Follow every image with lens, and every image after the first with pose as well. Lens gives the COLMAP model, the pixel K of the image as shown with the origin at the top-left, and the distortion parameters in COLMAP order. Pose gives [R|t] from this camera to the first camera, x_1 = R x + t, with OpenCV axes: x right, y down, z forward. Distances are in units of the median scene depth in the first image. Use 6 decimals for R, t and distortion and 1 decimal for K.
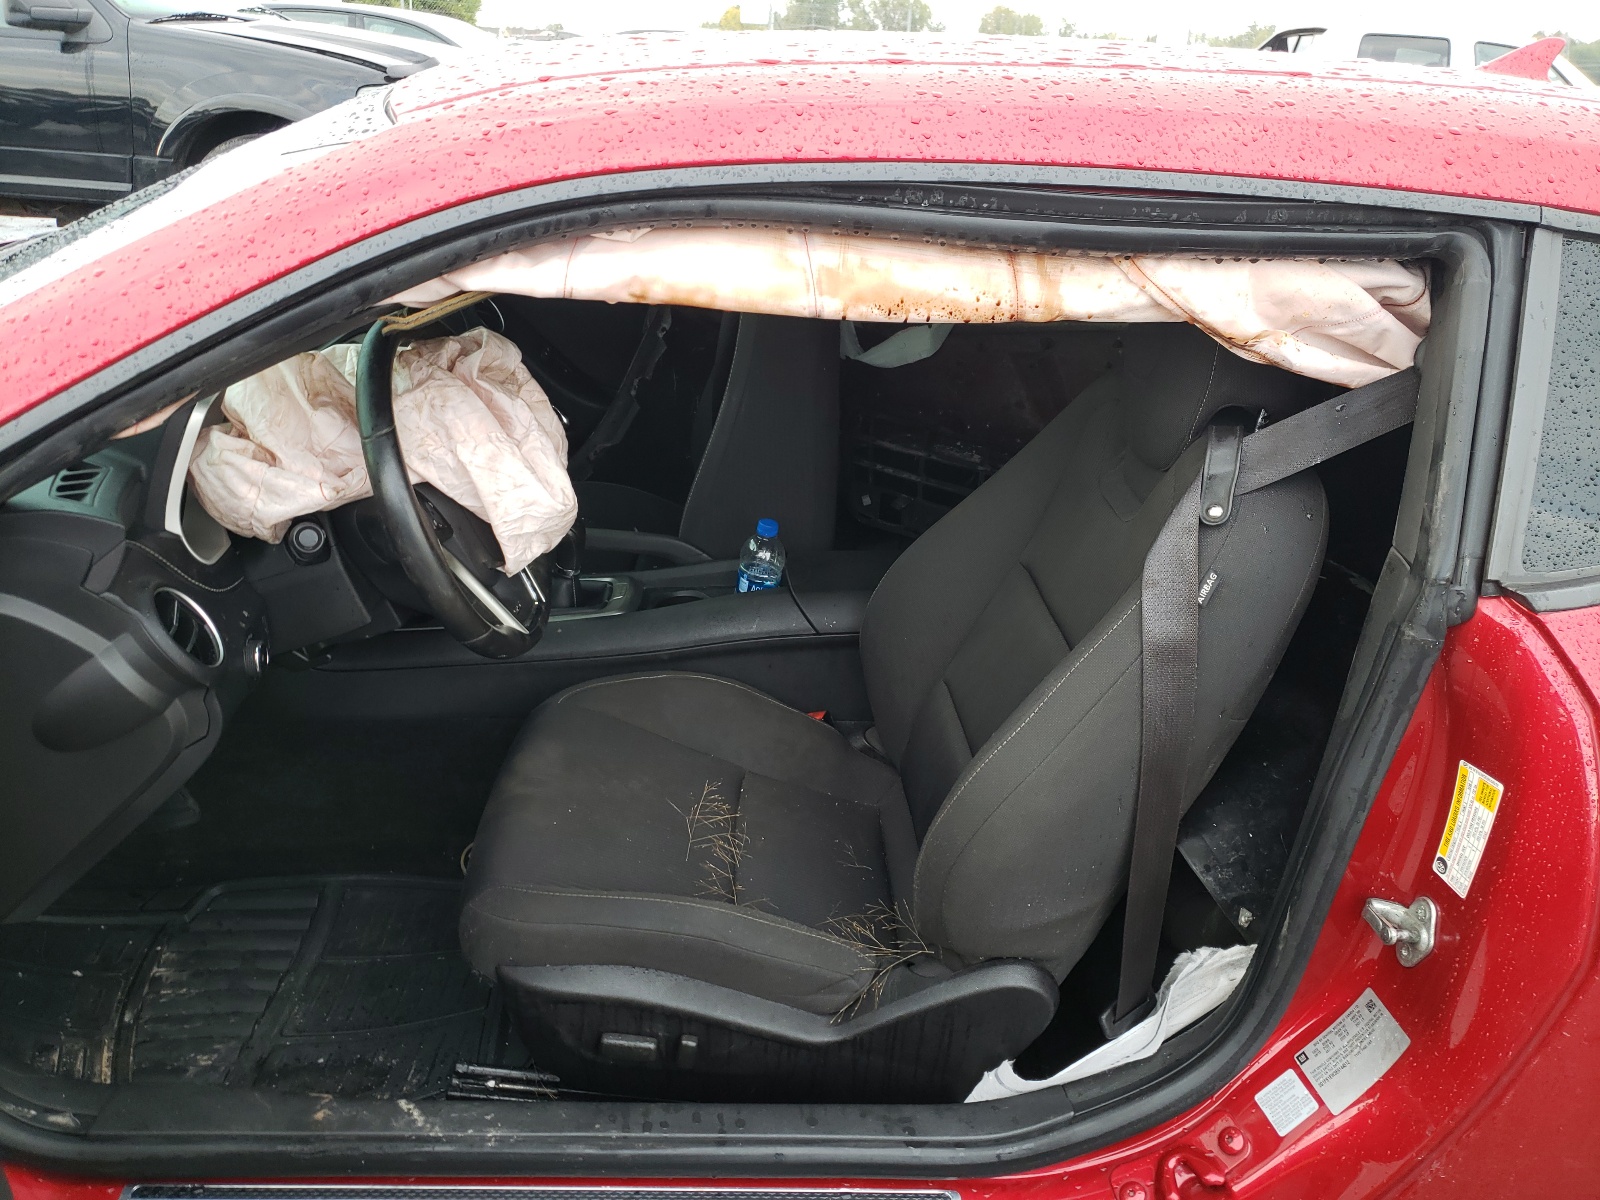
lens RADIAL K [[1245.9, 0, 803.6], [0, 1245.9, 599.9], [0, 0, 1]] dist [-0.003801, 0.010232]
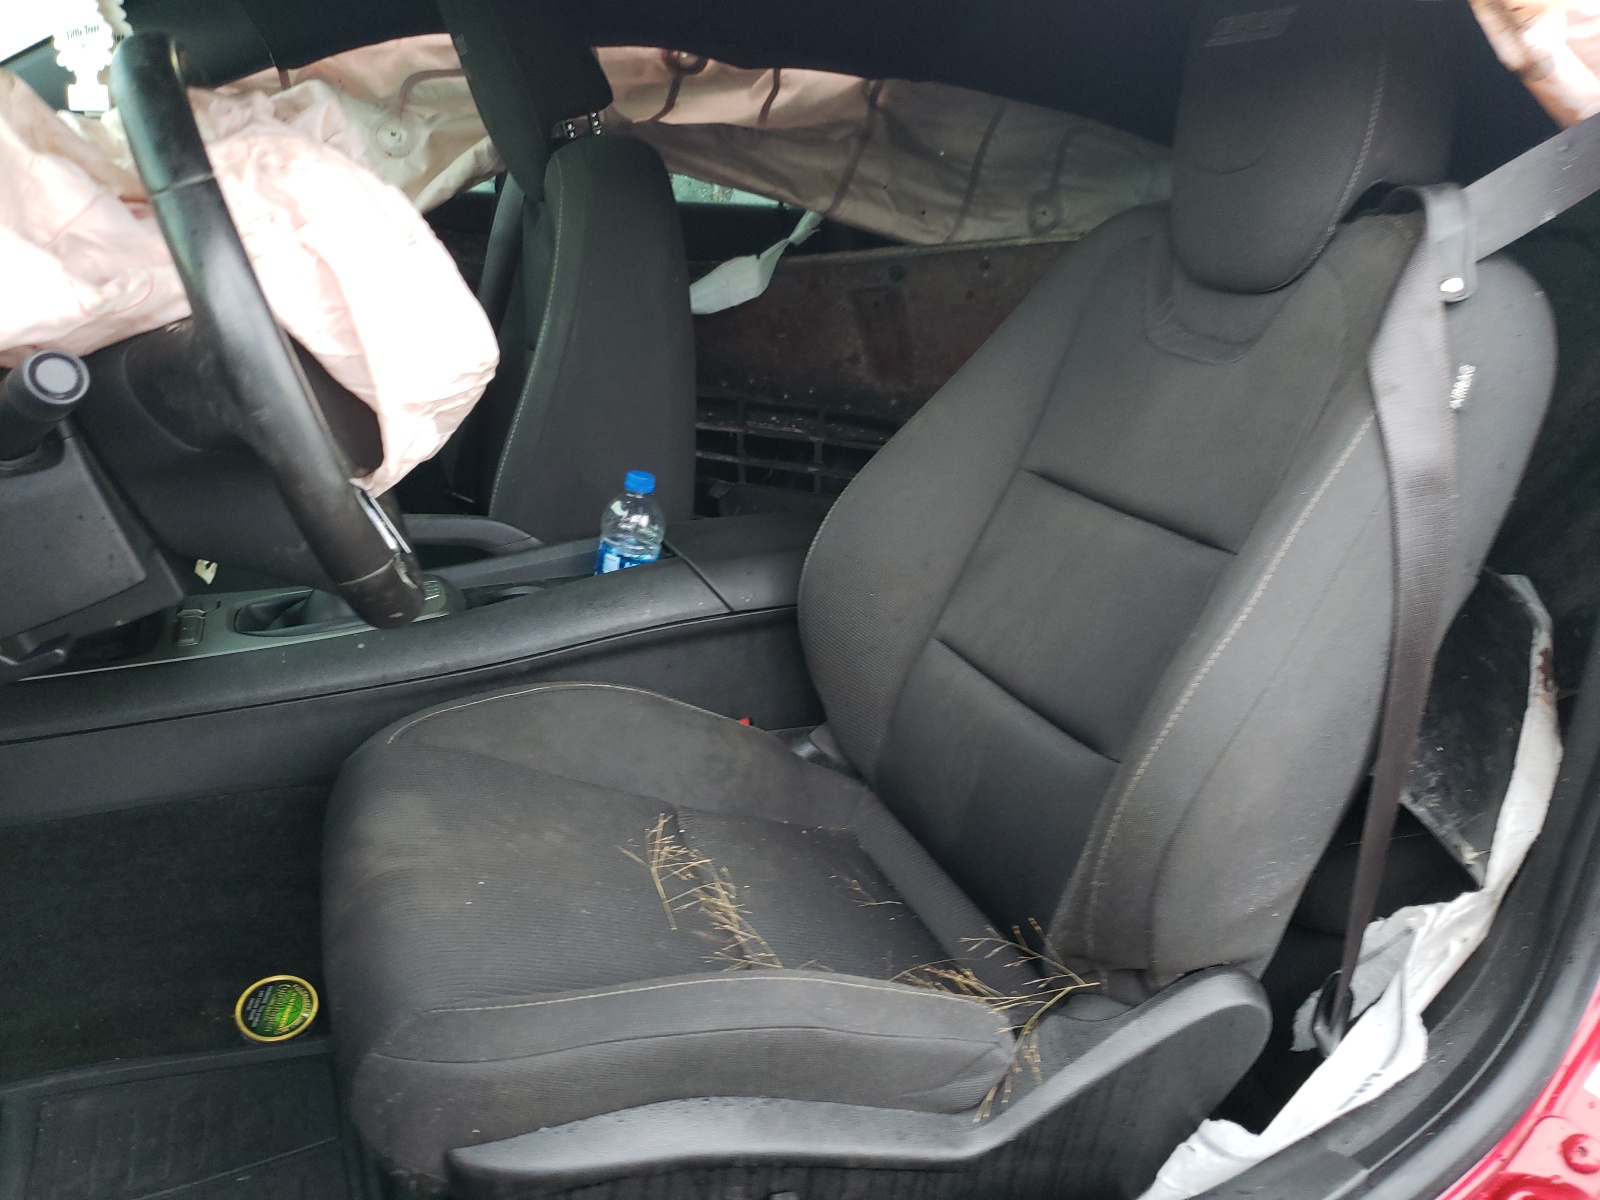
lens RADIAL K [[1245.9, 0, 796.8], [0, 1245.9, 601.4], [0, 0, 1]] dist [-0.003801, 0.010232]
pose [[0.943750, -0.094532, 0.316860, -0.192414], [0.122285, 0.990106, -0.068830, 0.078888], [-0.307218, 0.103705, 0.945972, 0.294421]]
